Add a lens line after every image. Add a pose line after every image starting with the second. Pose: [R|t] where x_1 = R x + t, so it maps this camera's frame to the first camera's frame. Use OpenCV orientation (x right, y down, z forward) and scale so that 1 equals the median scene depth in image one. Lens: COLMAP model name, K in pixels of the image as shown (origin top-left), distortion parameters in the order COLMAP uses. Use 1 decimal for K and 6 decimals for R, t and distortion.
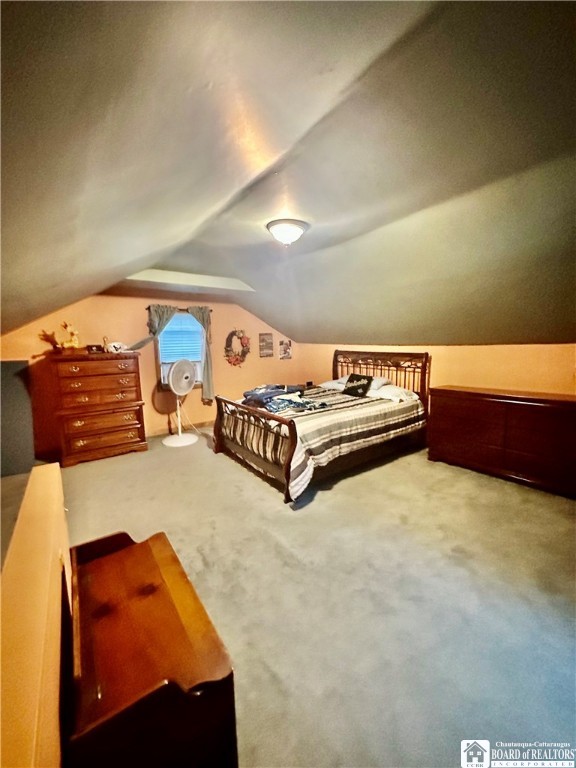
lens RADIAL K [[306.4, 0, 290.1], [0, 306.4, 384.7], [0, 0, 1]] dist [-0.010451, 0.000272]
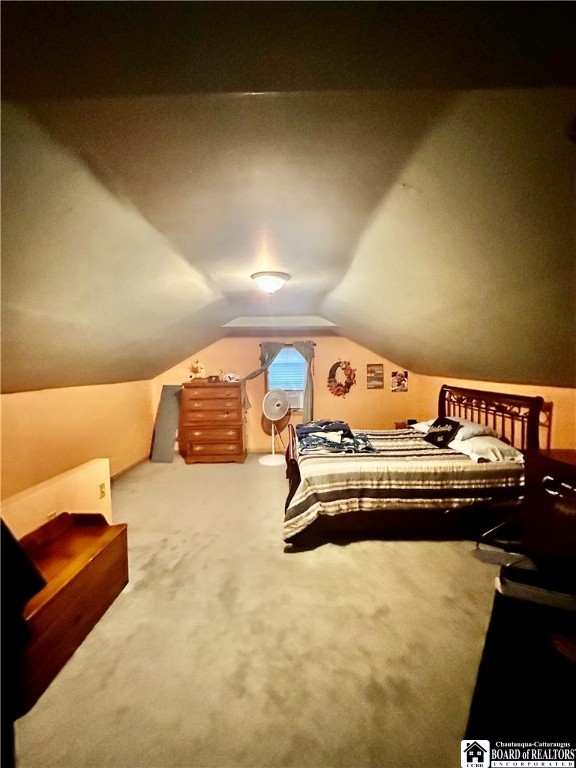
lens RADIAL K [[306.4, 0, 291.8], [0, 306.4, 383.0], [0, 0, 1]] dist [-0.010451, 0.000272]
pose [[0.808421, 0.036376, -0.587480, 0.397795], [-0.082284, 0.995272, -0.051603, -0.054945], [0.582825, 0.090057, 0.807592, 0.115979]]
